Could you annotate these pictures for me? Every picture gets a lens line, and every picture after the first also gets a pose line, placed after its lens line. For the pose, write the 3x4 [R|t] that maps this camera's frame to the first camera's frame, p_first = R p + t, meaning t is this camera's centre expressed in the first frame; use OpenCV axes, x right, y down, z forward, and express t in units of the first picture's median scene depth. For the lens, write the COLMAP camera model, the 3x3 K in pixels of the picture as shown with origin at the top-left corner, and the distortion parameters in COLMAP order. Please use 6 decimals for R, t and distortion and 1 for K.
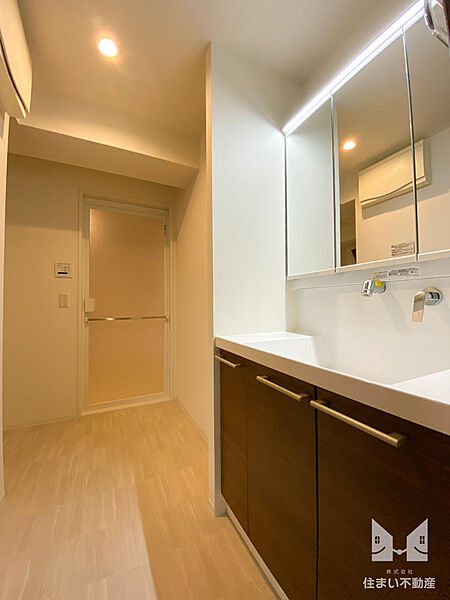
lens RADIAL K [[242.9, 0, 225.0], [0, 242.9, 300.0], [0, 0, 1]] dist [0.000815, -0.014225]
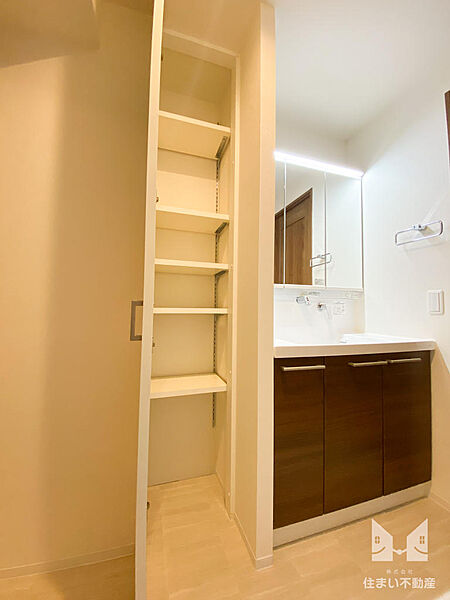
lens RADIAL K [[238.0, 0, 223.9], [0, 238.0, 297.6], [0, 0, 1]] dist [0.000139, -0.013164]
pose [[0.174828, 0.051031, 0.983276, -1.123965], [-0.034016, 0.998373, -0.045766, 0.025466], [-0.984011, -0.025446, 0.176280, 1.255732]]
